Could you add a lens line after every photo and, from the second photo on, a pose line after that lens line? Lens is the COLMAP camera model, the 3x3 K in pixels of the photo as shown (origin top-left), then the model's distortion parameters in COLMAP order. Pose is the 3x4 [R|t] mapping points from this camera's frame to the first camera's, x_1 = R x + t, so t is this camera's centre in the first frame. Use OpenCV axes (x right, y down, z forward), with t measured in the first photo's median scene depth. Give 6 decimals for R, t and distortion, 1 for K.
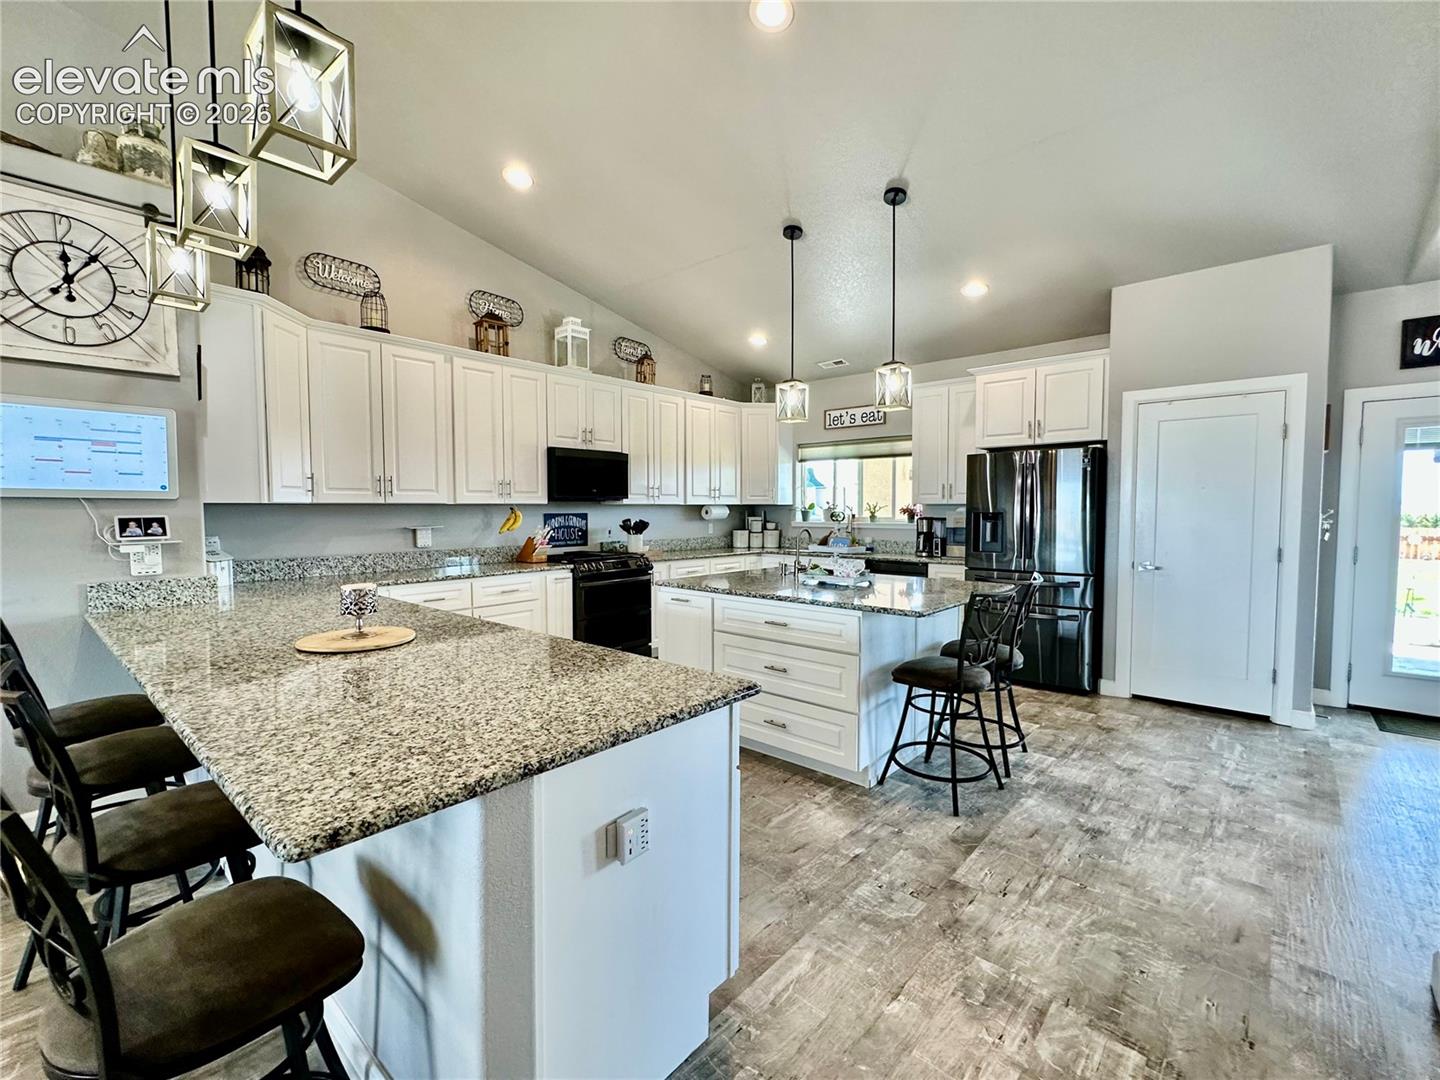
lens RADIAL K [[622.3, 0, 721.7], [0, 622.3, 537.4], [0, 0, 1]] dist [-0.003385, 0.000462]
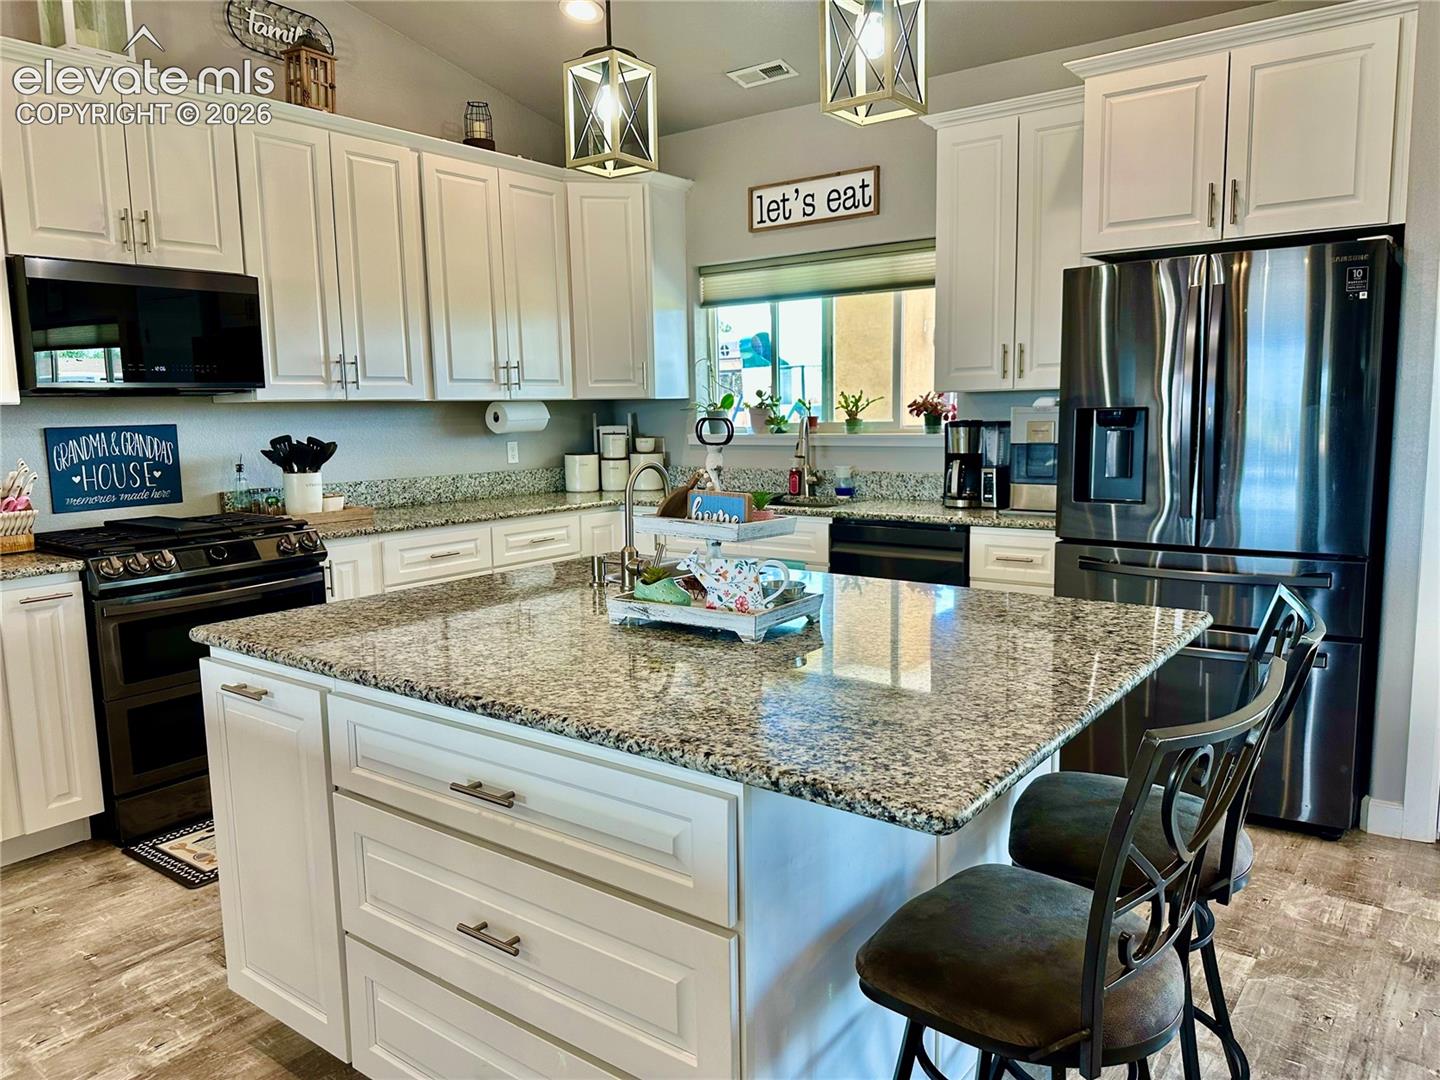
lens RADIAL K [[1008.6, 0, 722.8], [0, 1008.6, 547.5], [0, 0, 1]] dist [0.036514, -0.044740]
pose [[0.996172, -0.027552, 0.082960, 0.089618], [0.019857, 0.995543, 0.092197, -0.012067], [-0.085131, -0.090197, 0.992279, 0.278397]]
